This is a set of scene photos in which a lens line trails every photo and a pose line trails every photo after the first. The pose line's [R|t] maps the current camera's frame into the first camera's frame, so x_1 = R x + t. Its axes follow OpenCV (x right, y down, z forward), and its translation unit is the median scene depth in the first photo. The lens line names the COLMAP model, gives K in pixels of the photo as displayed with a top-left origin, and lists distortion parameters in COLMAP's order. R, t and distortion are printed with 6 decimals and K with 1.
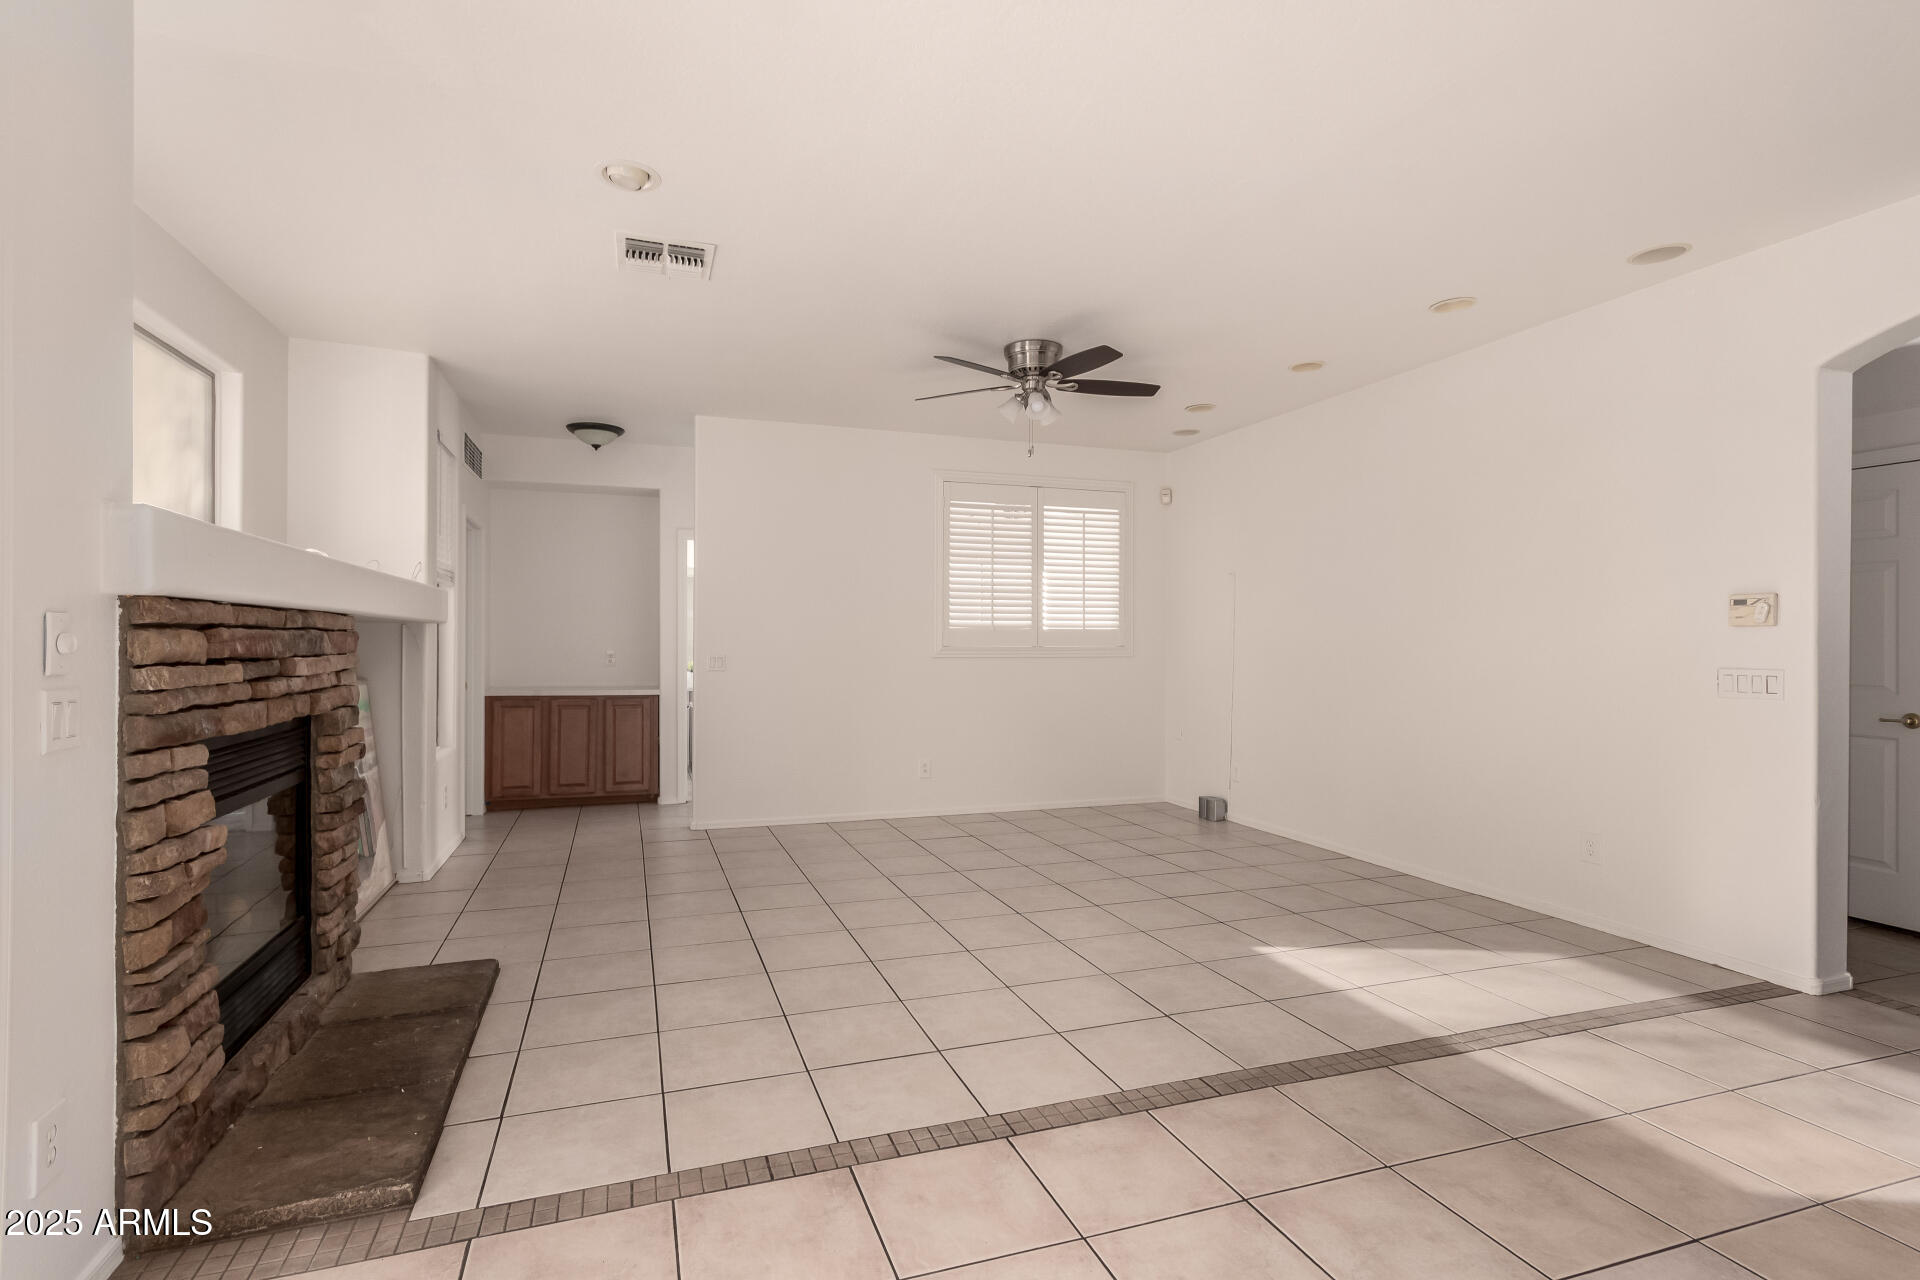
lens RADIAL K [[892.0, 0, 960.0], [0, 892.0, 640.0], [0, 0, 1]] dist [0.003091, 0.001991]
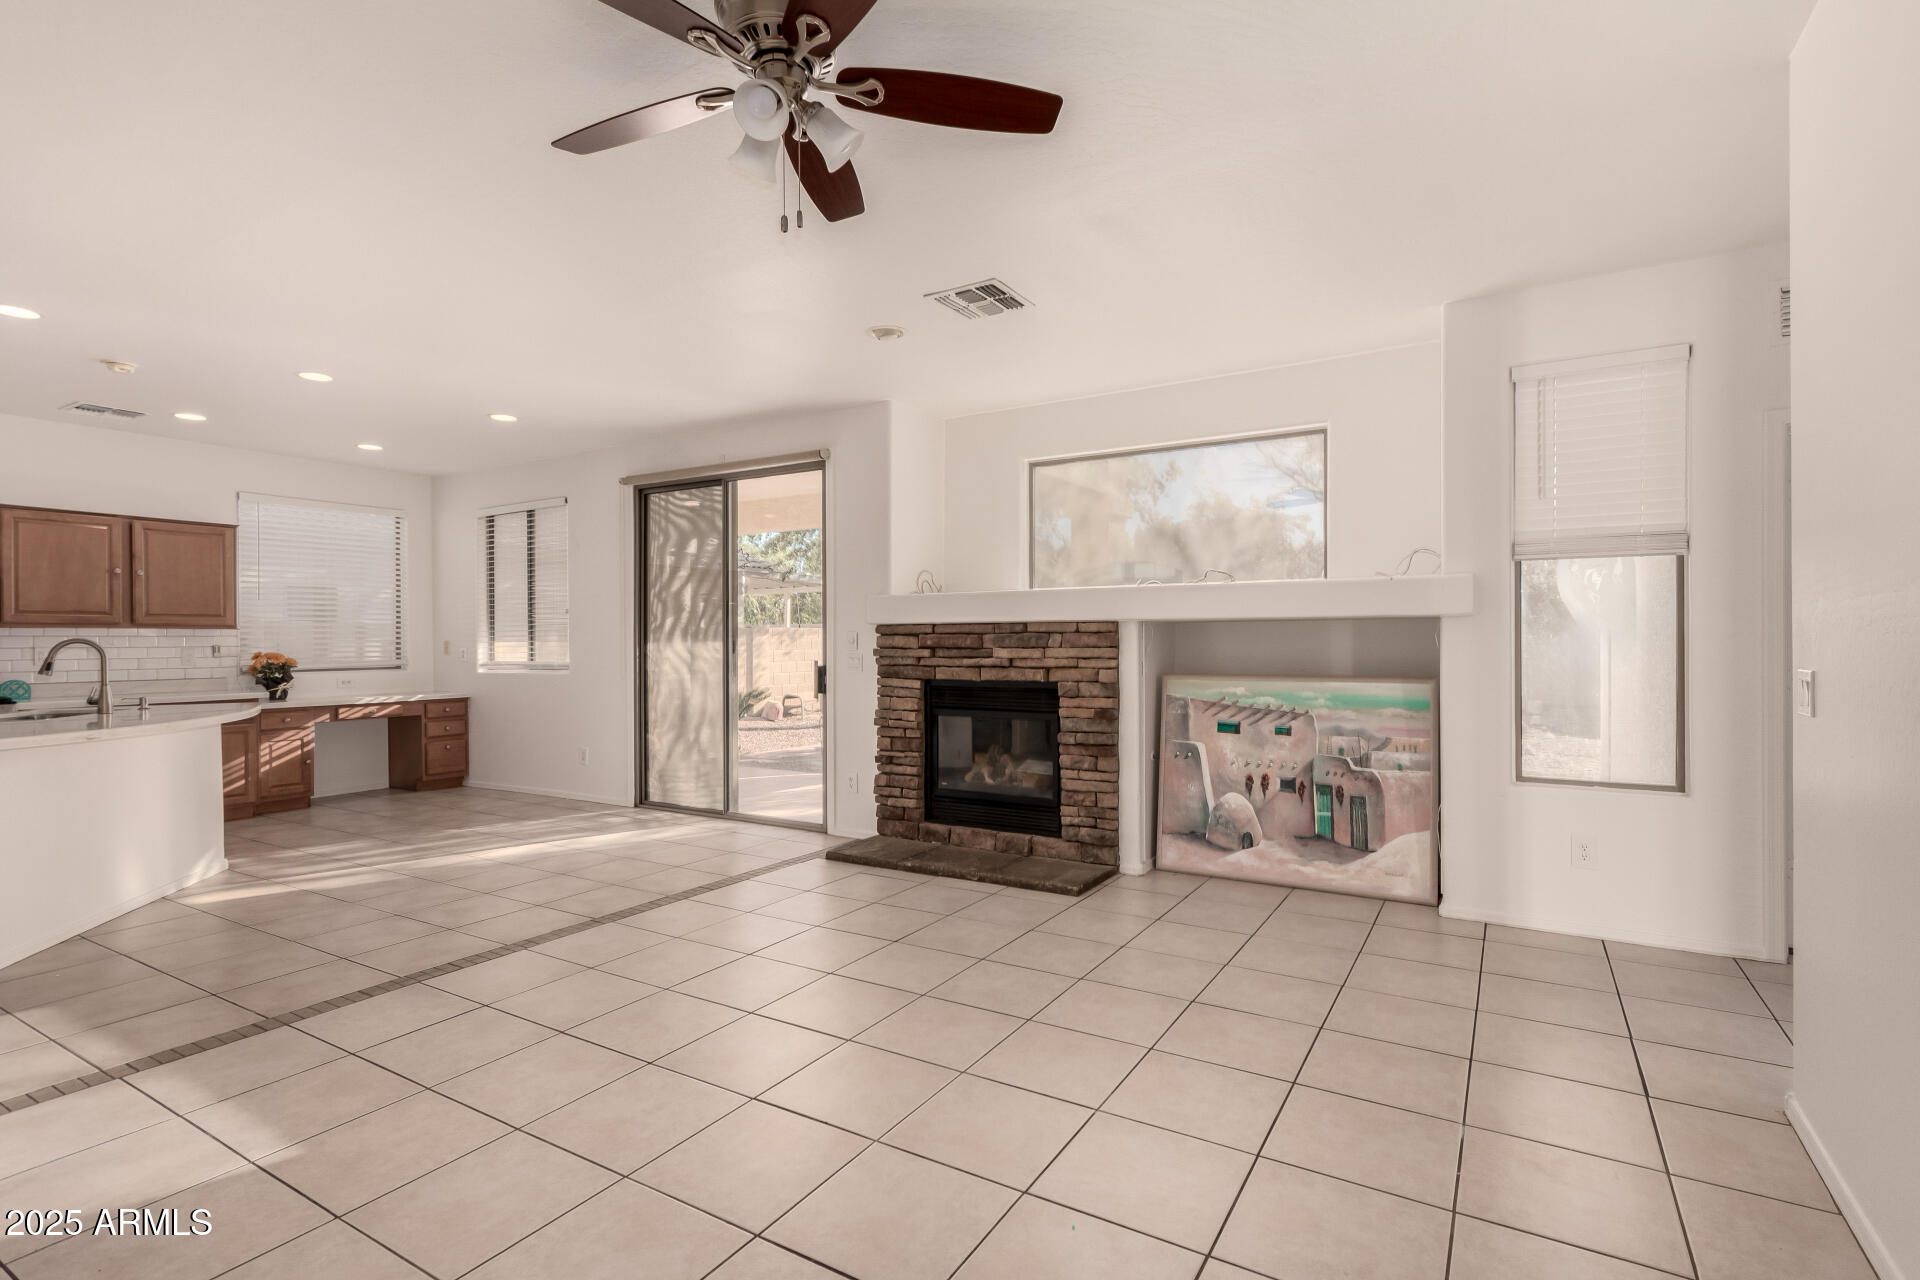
lens RADIAL K [[926.8, 0, 1017.6], [0, 926.8, 640.4], [0, 0, 1]] dist [0.001746, 0.000881]
pose [[-0.751259, 0.002435, -0.660003, 0.414435], [0.004163, 0.999991, -0.001050, 0.004420], [0.659994, -0.003536, -0.751262, 1.923293]]
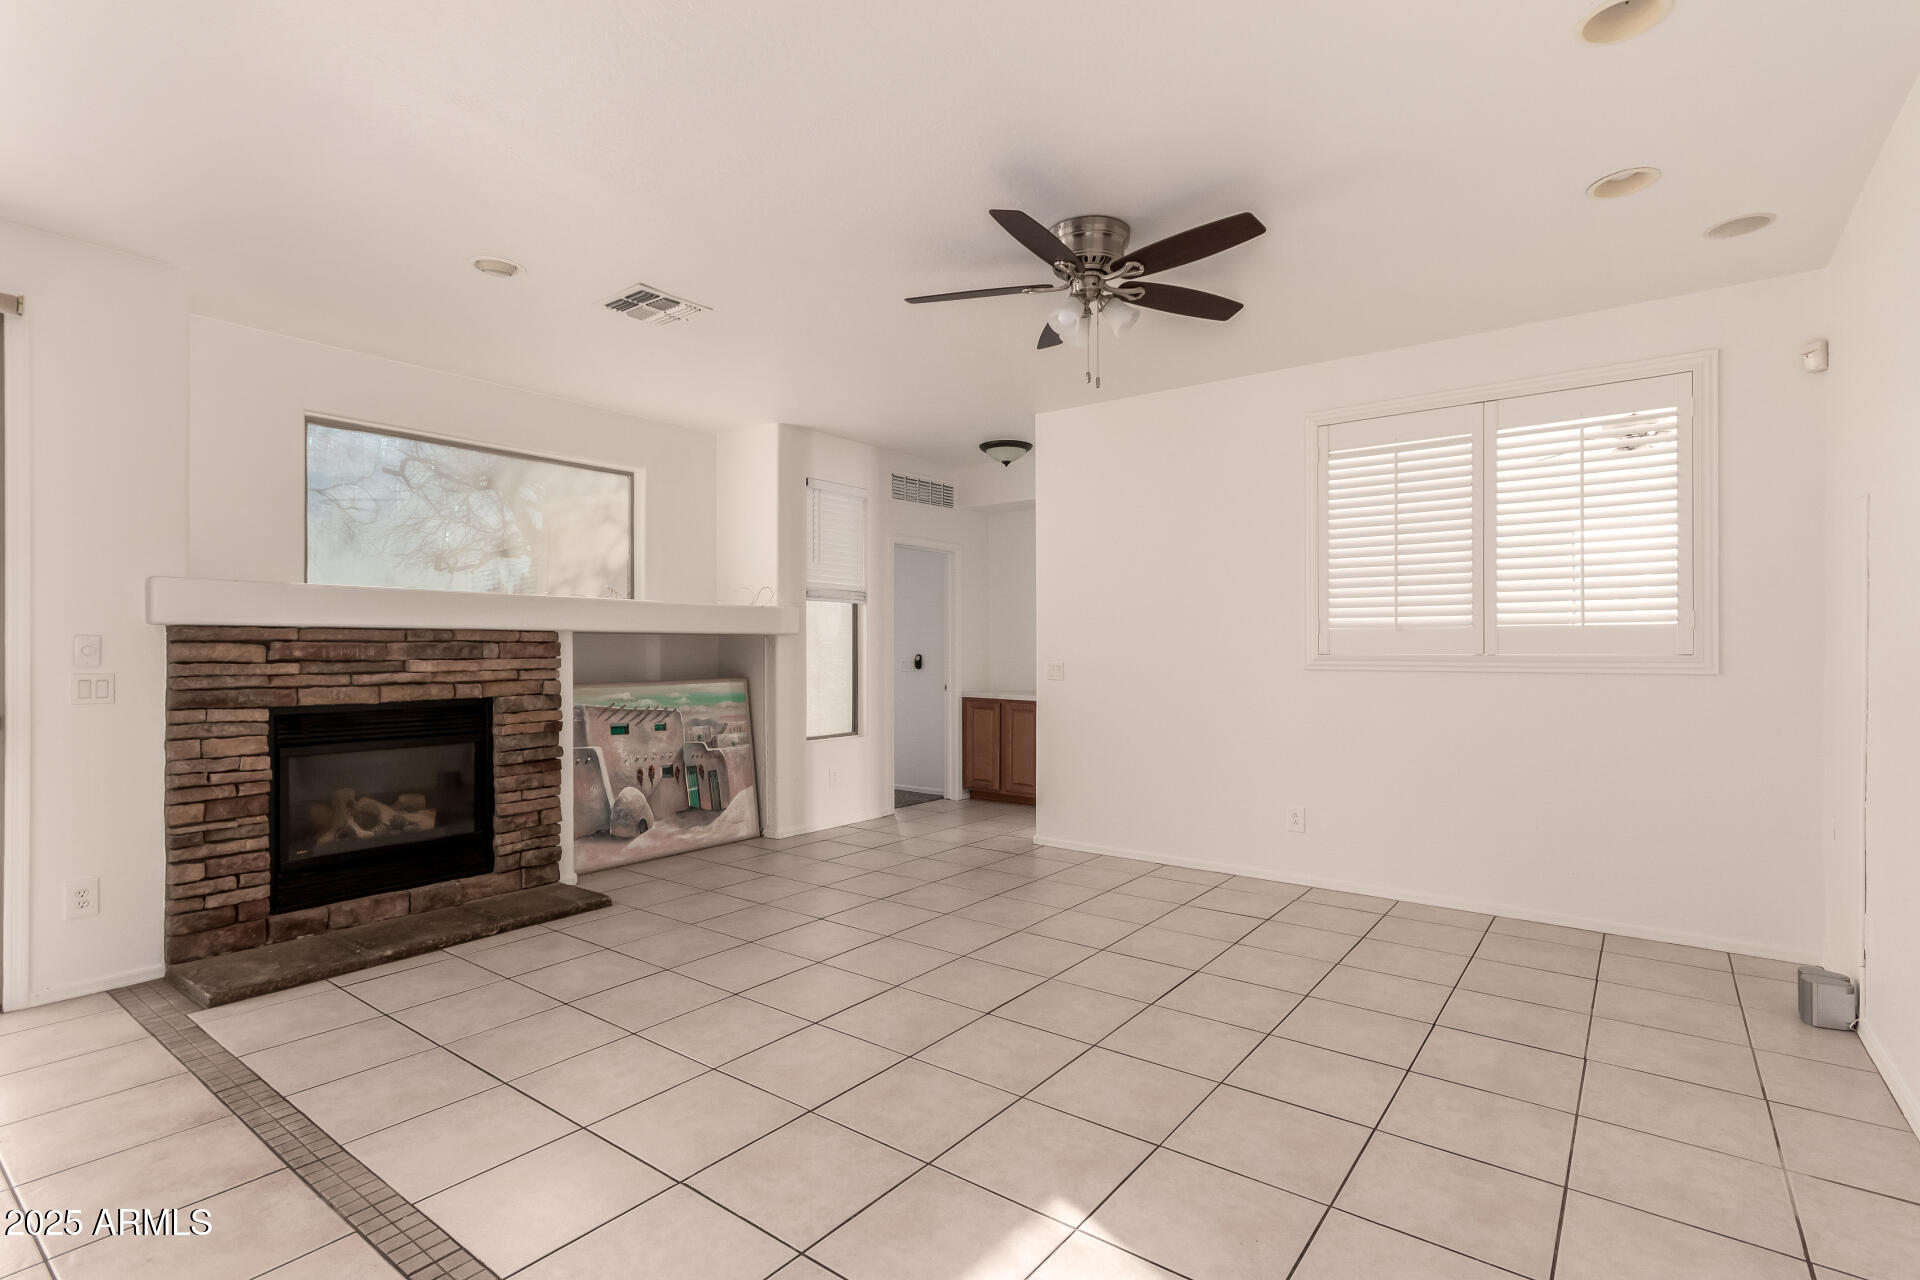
lens RADIAL K [[892.0, 0, 960.0], [0, 892.0, 640.0], [0, 0, 1]] dist [0.003091, 0.001991]
pose [[0.561979, -0.011378, -0.827073, 0.817352], [0.004057, 0.999931, -0.011000, 0.004587], [0.827142, 0.002826, 0.561986, 0.687466]]
